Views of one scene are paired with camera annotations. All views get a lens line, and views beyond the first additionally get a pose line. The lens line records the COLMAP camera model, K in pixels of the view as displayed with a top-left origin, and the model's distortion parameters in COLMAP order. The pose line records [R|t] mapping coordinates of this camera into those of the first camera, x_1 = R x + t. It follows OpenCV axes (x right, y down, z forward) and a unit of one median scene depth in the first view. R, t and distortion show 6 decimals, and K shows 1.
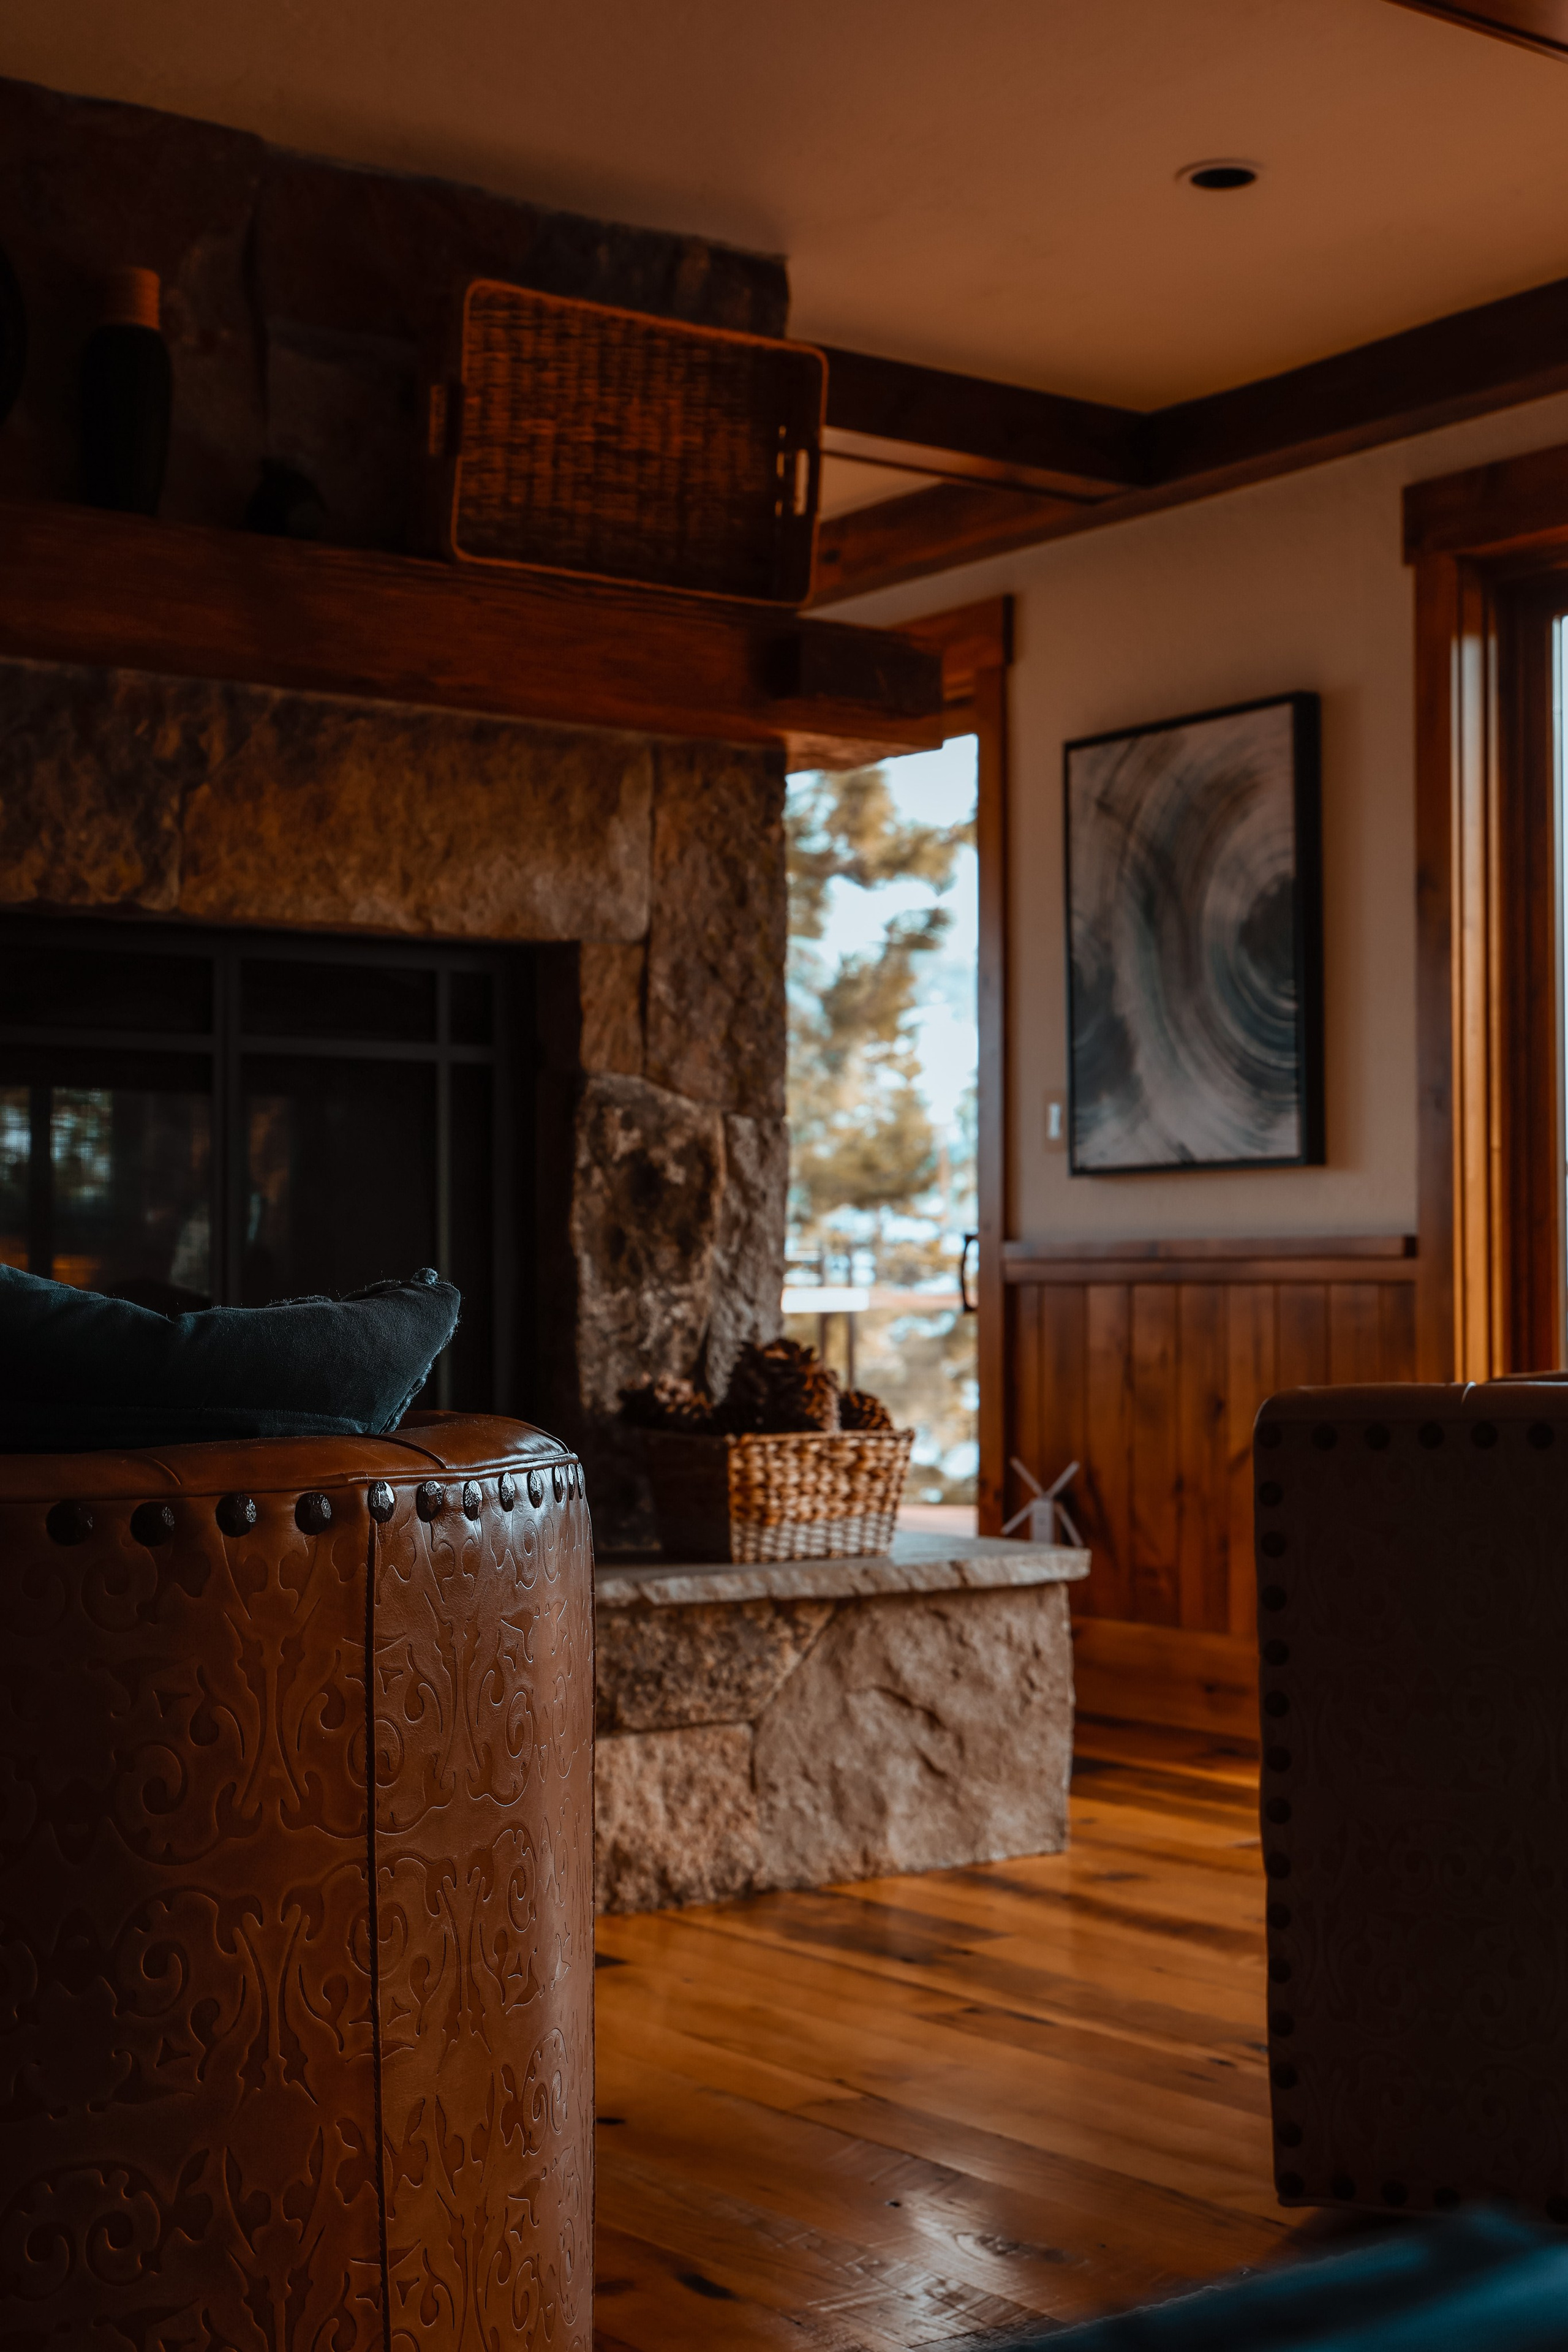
lens RADIAL K [[3233.9, 0, 784.0], [0, 3233.9, 1176.0], [0, 0, 1]] dist [0.019368, -0.080578]
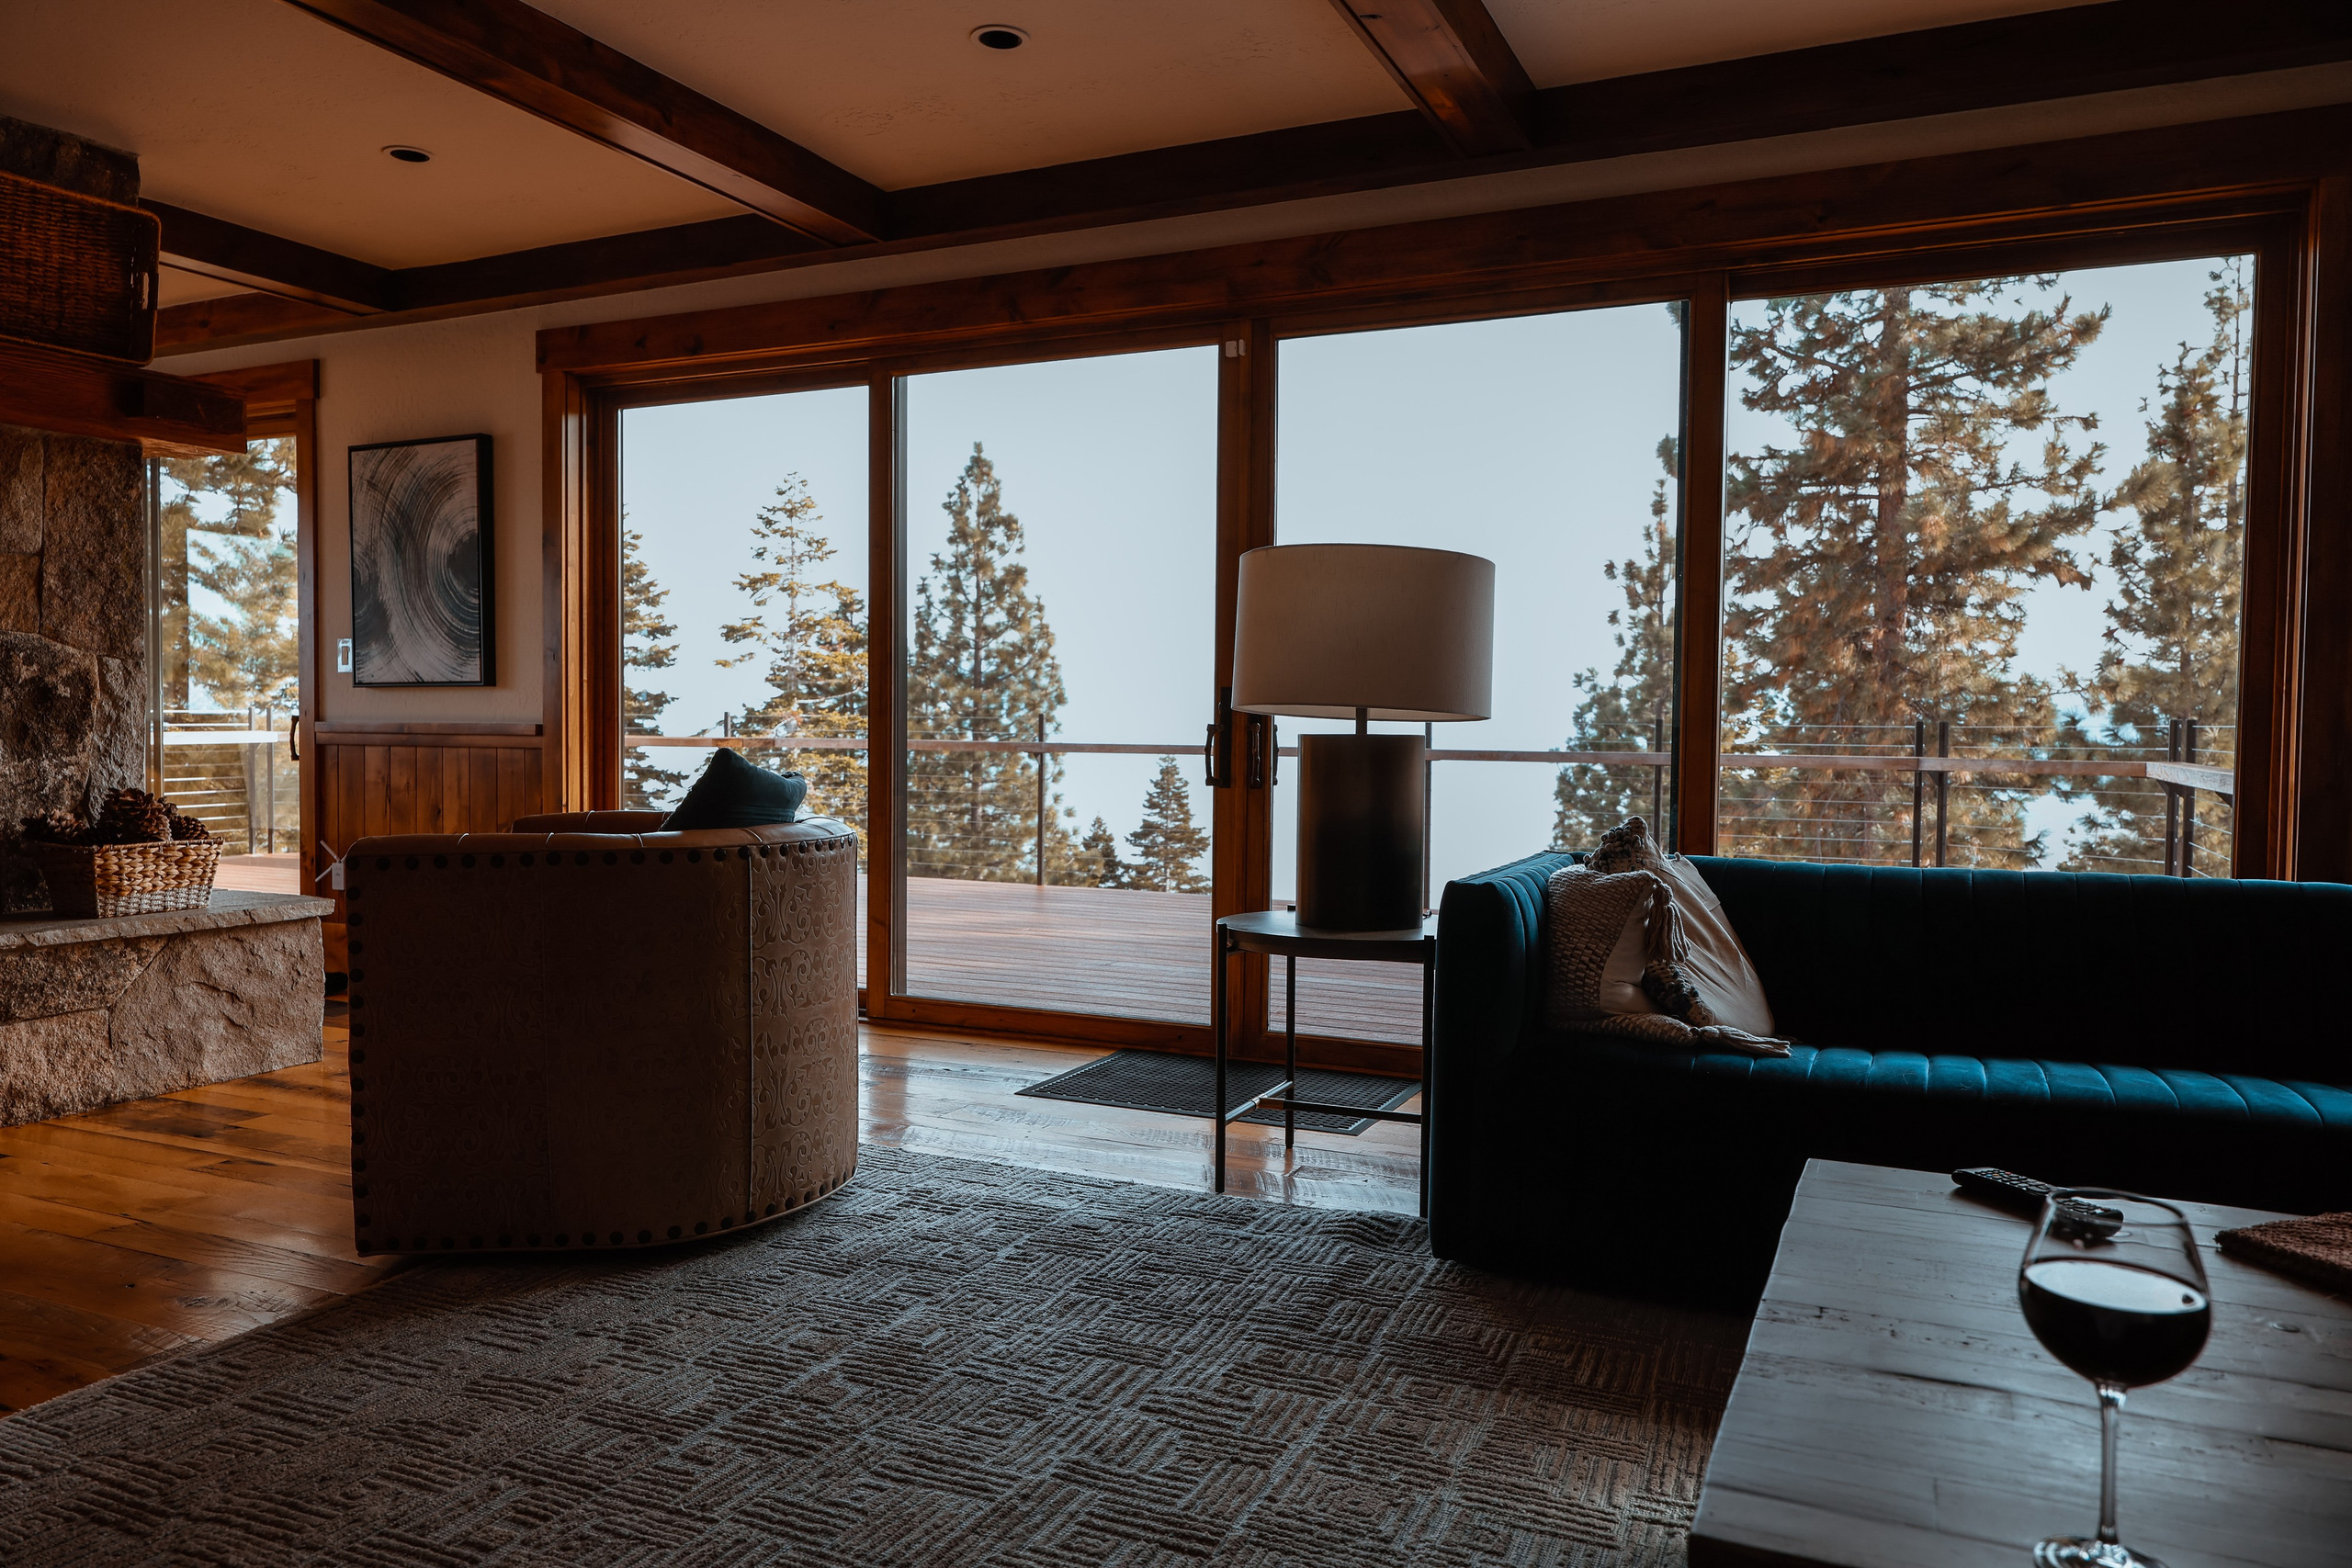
lens RADIAL K [[1626.3, 0, 1181.6], [0, 1626.3, 774.5], [0, 0, 1]] dist [0.005391, -0.003108]
pose [[0.874932, -0.008473, 0.484172, 0.067993], [-0.025608, 0.997638, 0.063735, -0.027587], [-0.483568, -0.068162, 0.872649, -0.043917]]
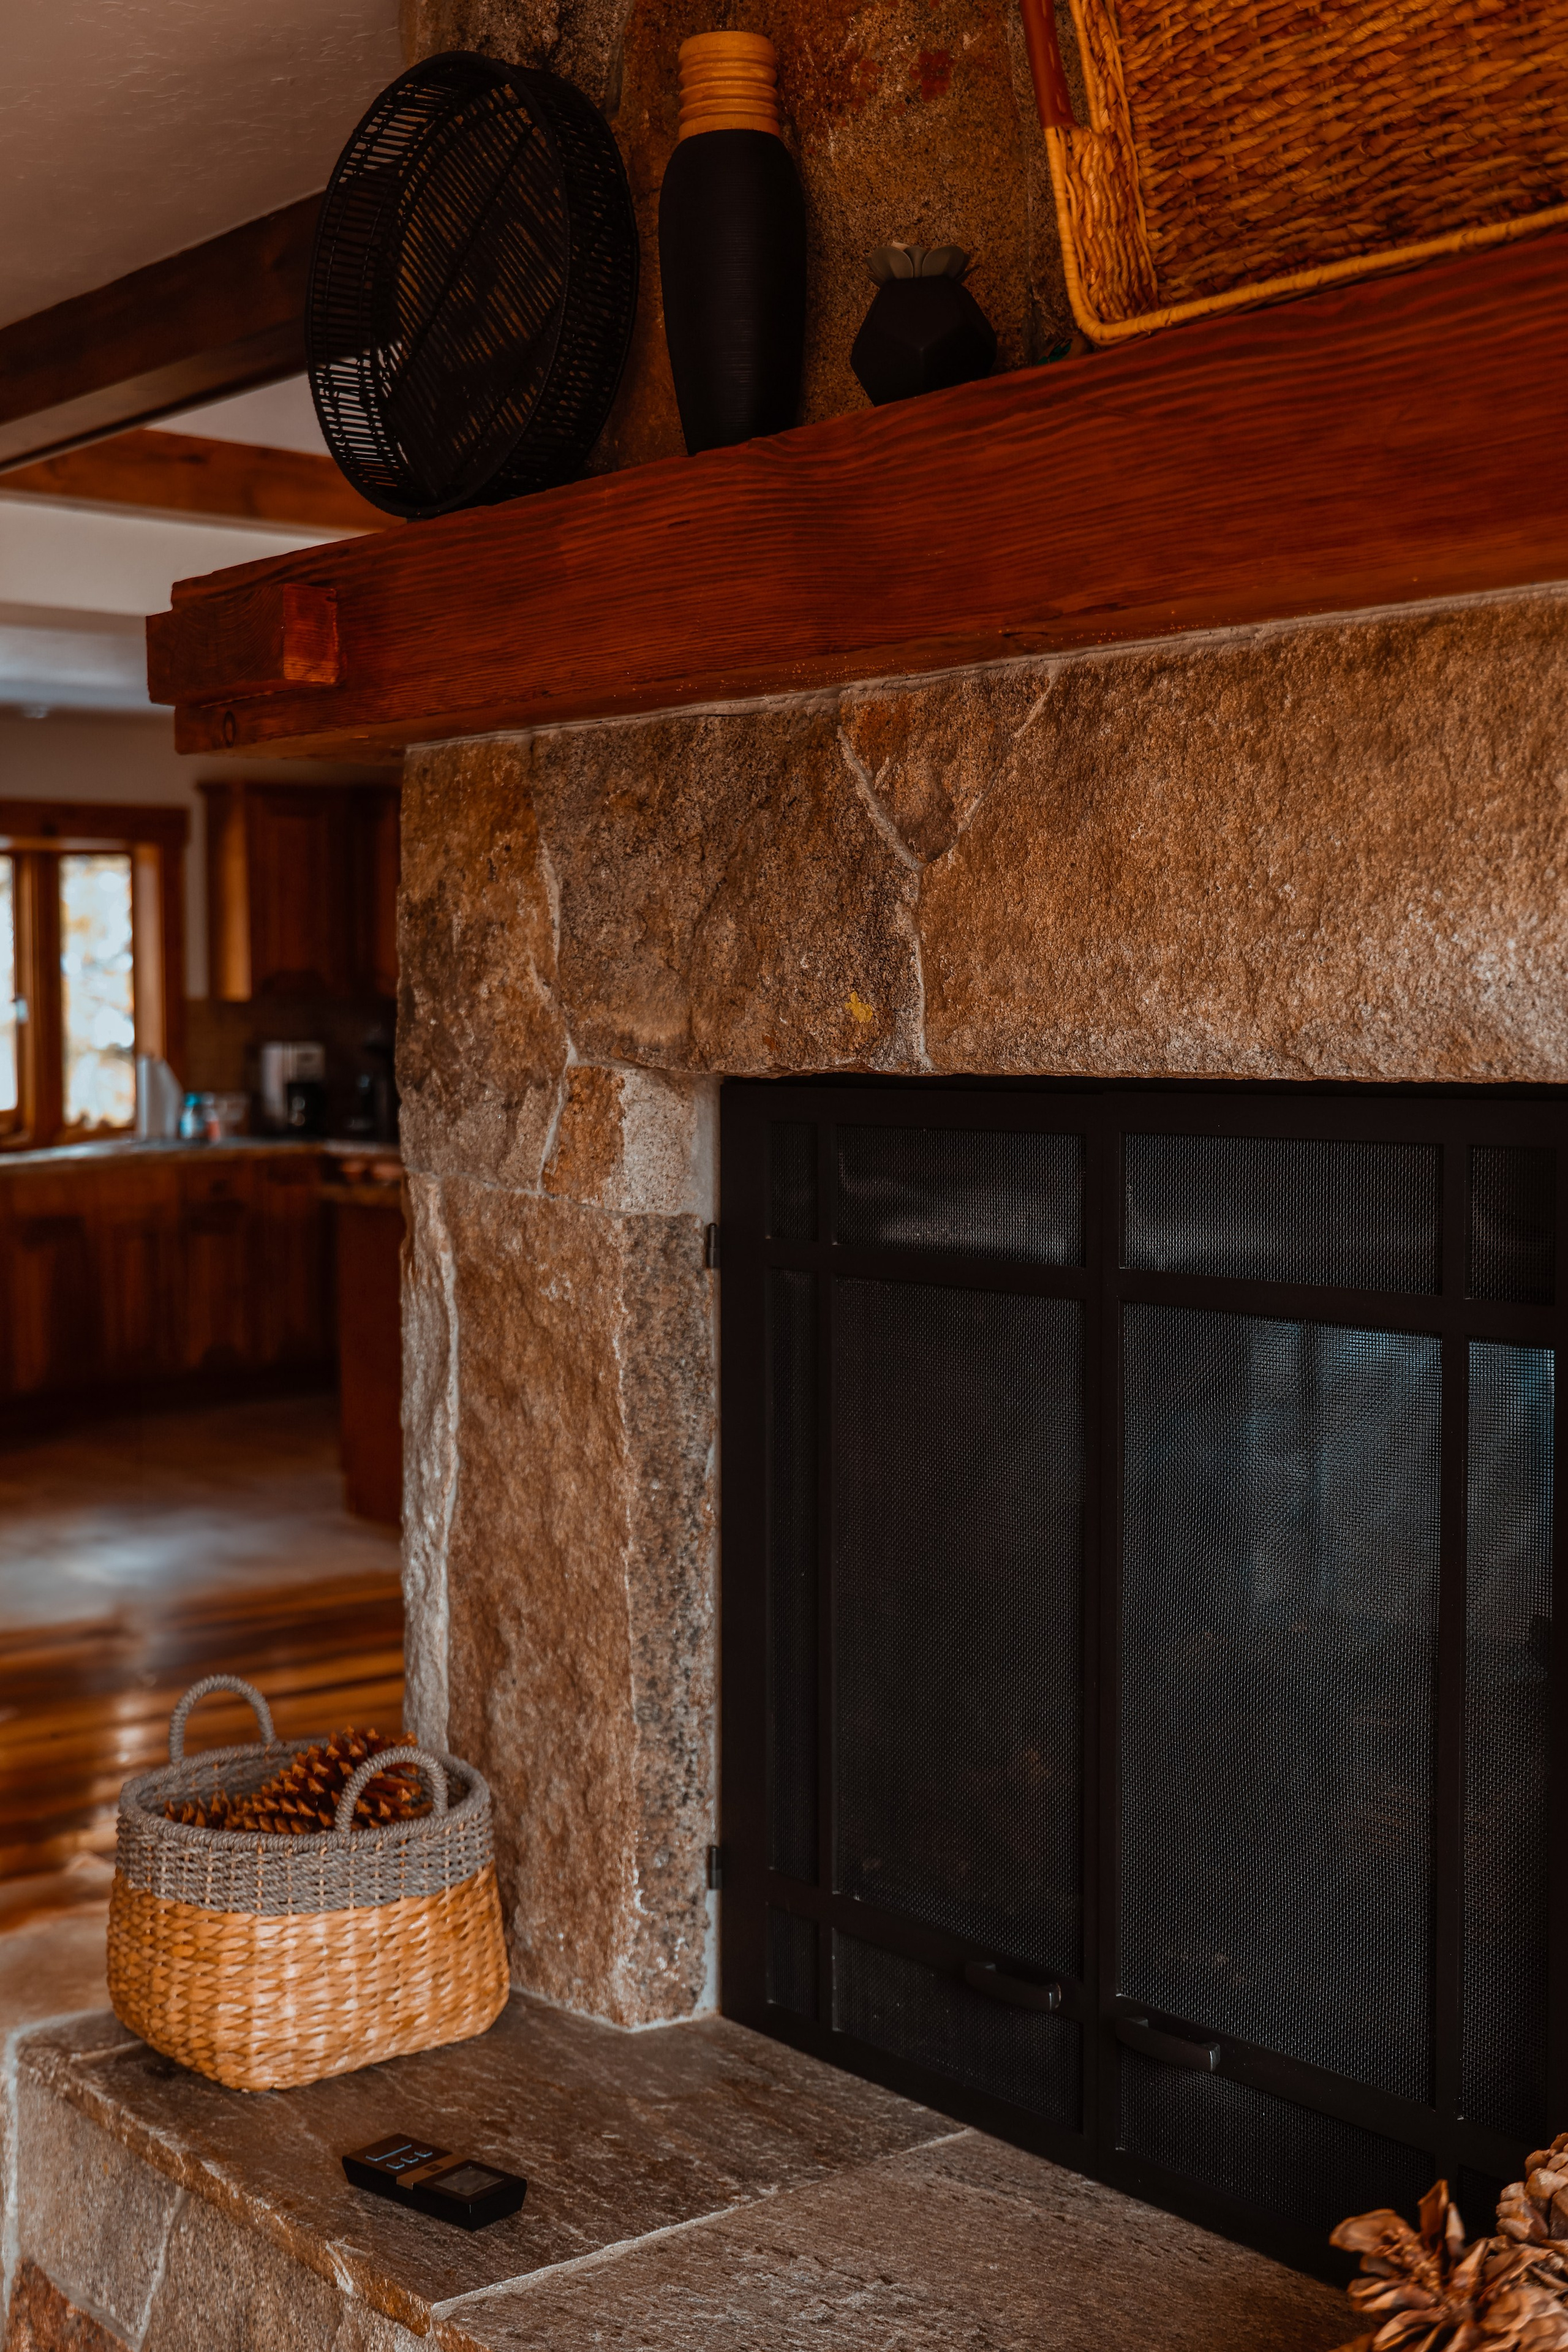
lens RADIAL K [[2781.1, 0, 784.0], [0, 2781.1, 1176.0], [0, 0, 1]] dist [0.019335, -0.038818]
pose [[0.088089, 0.052891, -0.994707, 0.300331], [0.039627, 0.997613, 0.056555, -0.087042], [0.995324, -0.044399, 0.085783, 0.872327]]
